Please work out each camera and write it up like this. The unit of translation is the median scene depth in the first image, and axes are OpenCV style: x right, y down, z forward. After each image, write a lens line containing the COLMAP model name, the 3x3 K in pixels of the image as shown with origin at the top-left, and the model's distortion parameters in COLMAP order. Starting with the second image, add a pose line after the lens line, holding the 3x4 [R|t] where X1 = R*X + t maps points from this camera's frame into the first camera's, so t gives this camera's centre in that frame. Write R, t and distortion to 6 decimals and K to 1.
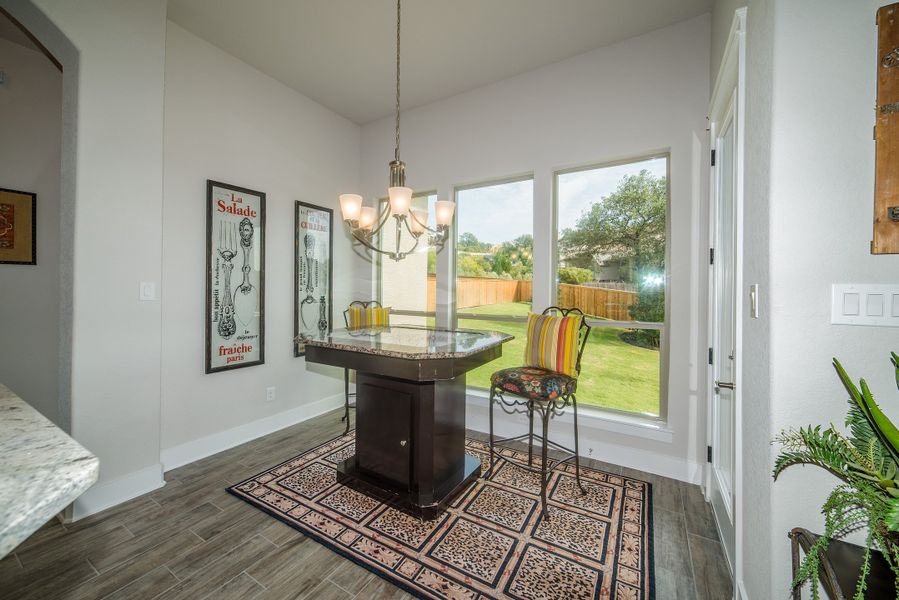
lens RADIAL K [[348.1, 0, 443.6], [0, 348.1, 292.9], [0, 0, 1]] dist [-0.008892, -0.000072]
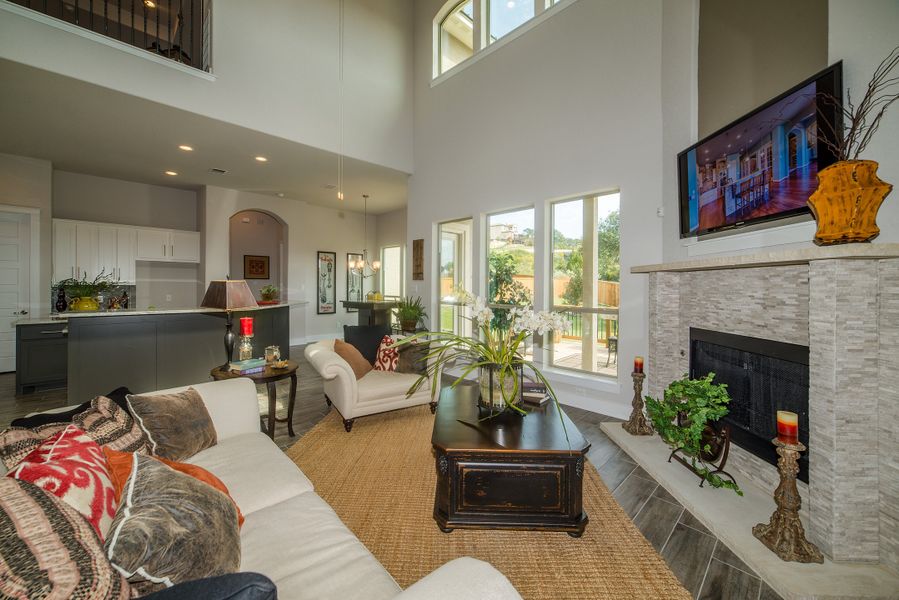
lens RADIAL K [[348.1, 0, 451.4], [0, 348.1, 297.5], [0, 0, 1]] dist [-0.008892, -0.000072]
pose [[0.969313, 0.003753, -0.245800, 1.122903], [-0.000766, 0.999925, 0.012244, 0.042194], [0.245828, -0.011680, 0.969243, -1.553235]]
